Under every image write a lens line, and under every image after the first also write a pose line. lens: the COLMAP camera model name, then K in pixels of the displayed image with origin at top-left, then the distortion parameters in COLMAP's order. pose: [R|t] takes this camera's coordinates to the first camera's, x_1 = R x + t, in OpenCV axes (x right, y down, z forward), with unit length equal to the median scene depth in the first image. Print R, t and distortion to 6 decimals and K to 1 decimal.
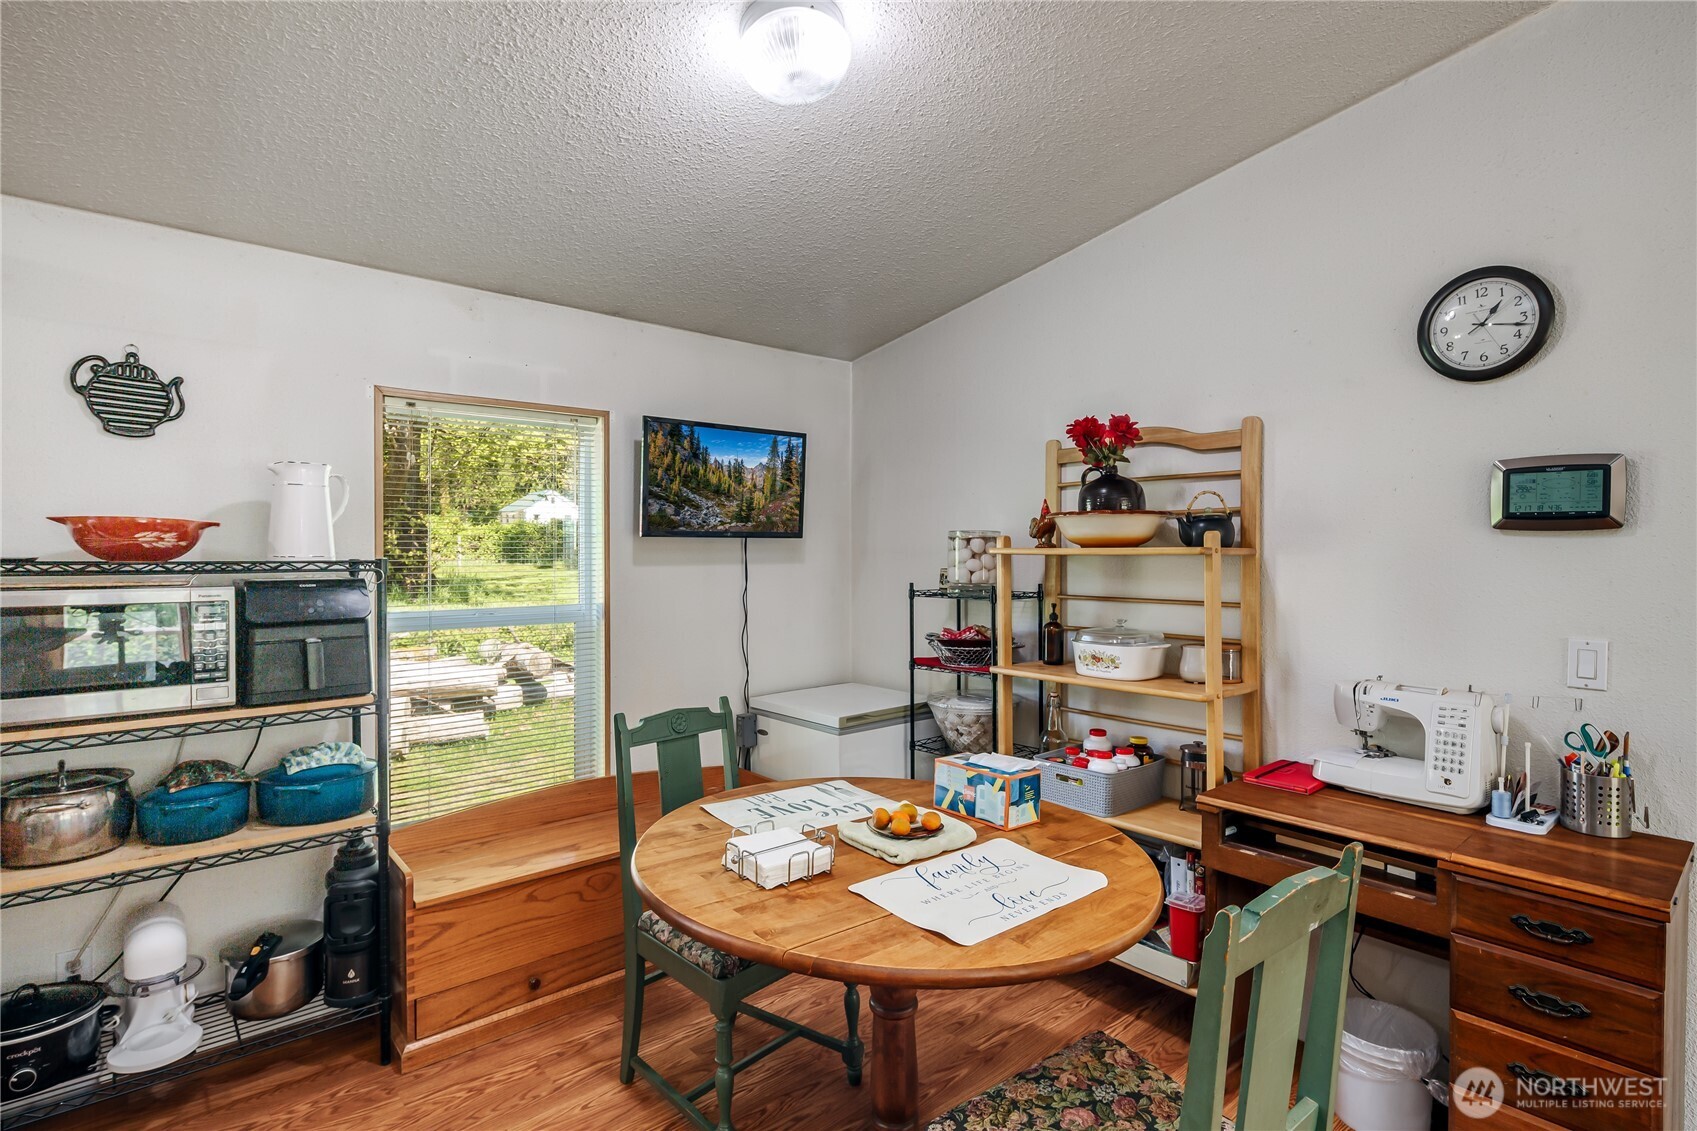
lens RADIAL K [[826.9, 0, 848.5], [0, 826.9, 565.5], [0, 0, 1]] dist [-0.001103, -0.000393]
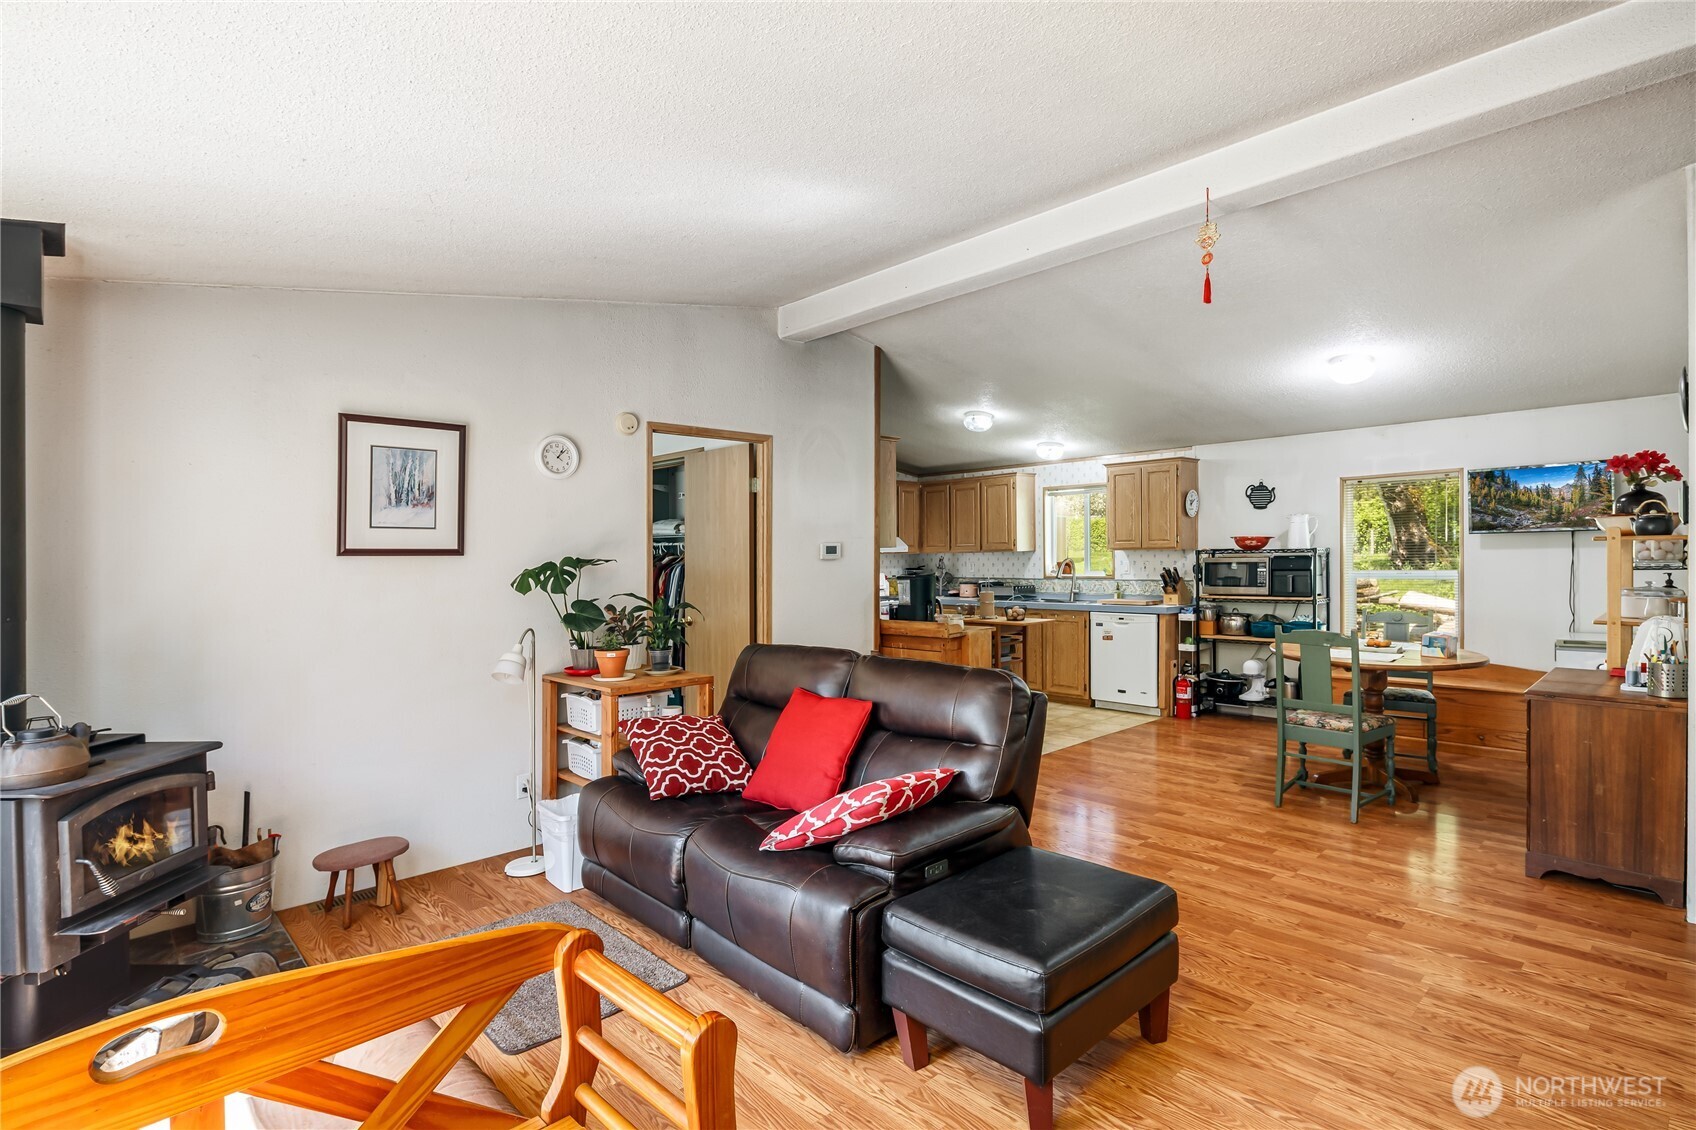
lens RADIAL K [[824.7, 0, 845.7], [0, 824.7, 589.2], [0, 0, 1]] dist [0.002051, 0.000188]
pose [[0.038329, 0.039738, -0.998475, 2.199132], [0.004343, 0.999193, 0.039933, 0.013346], [0.999256, -0.005867, 0.038125, -0.684156]]
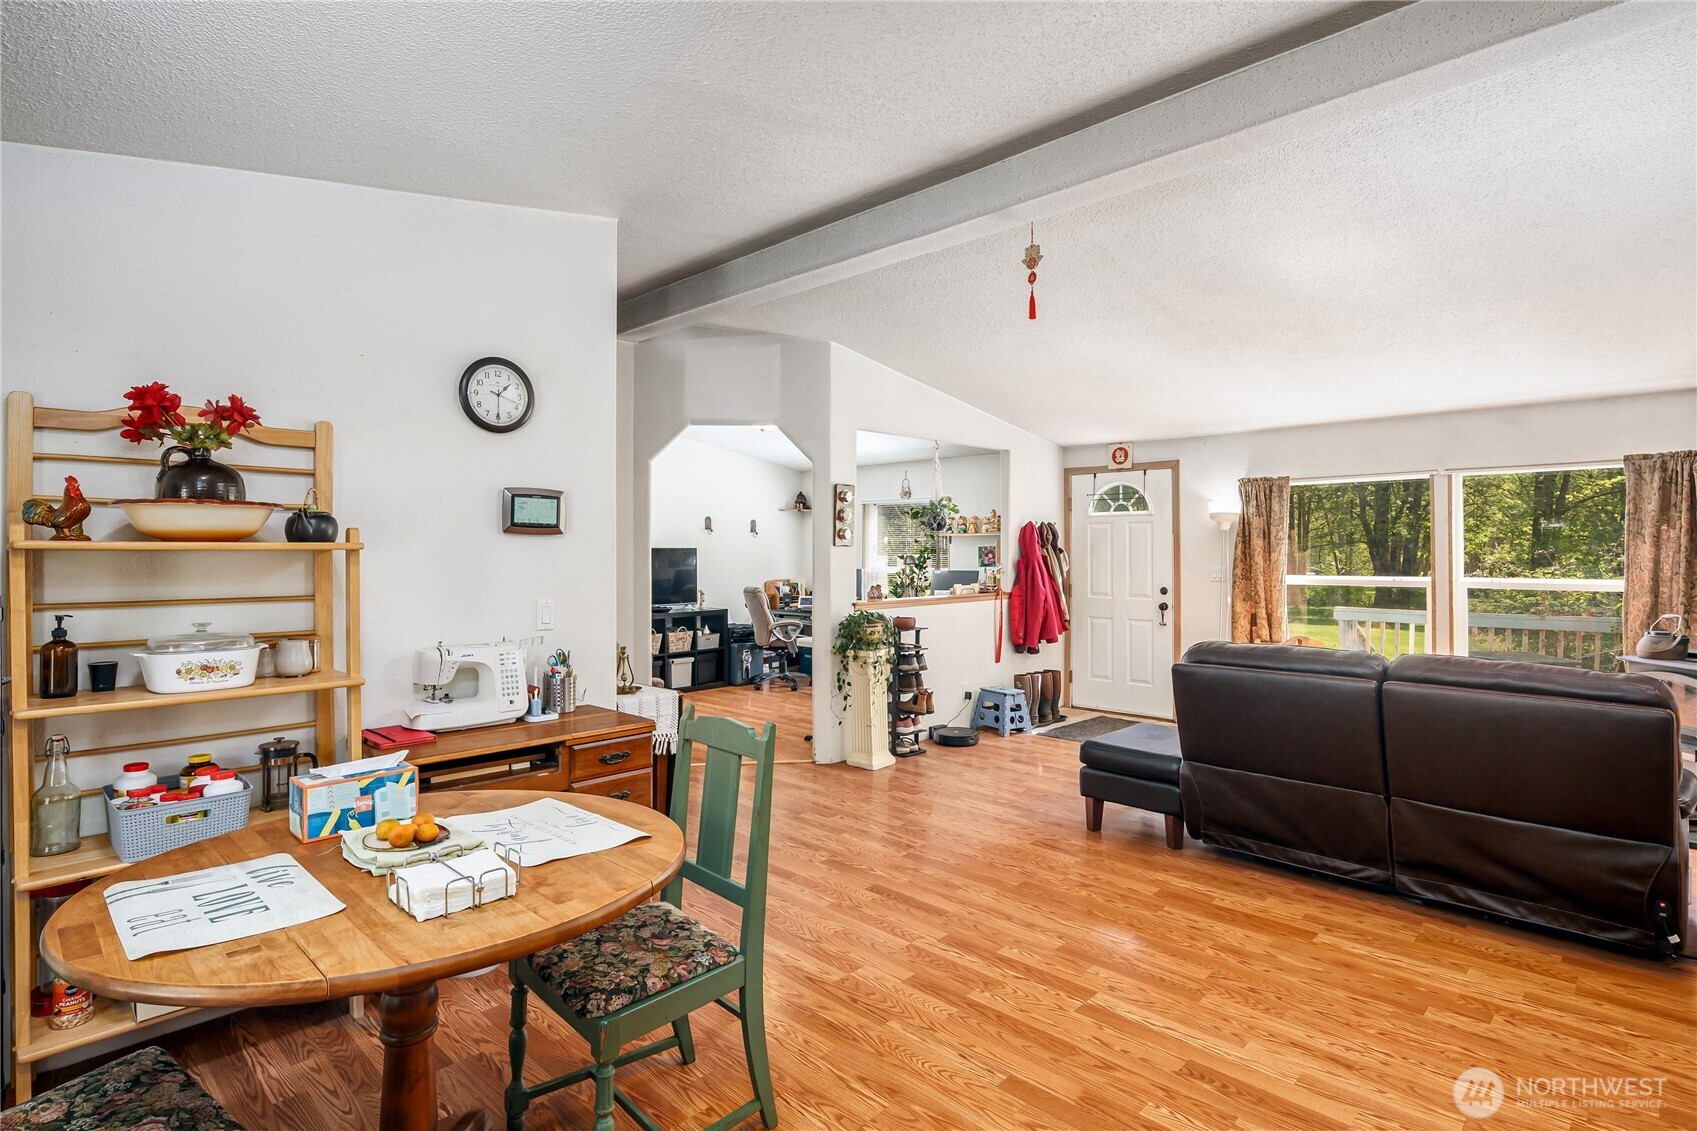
lens RADIAL K [[848.5, 0, 846.3], [0, 848.5, 542.7], [0, 0, 1]] dist [0.000118, -0.000503]
pose [[-0.075363, 0.005949, 0.997138, -0.787859], [0.014400, 0.999884, -0.004877, -0.007994], [-0.997052, 0.013991, -0.075440, 0.478102]]
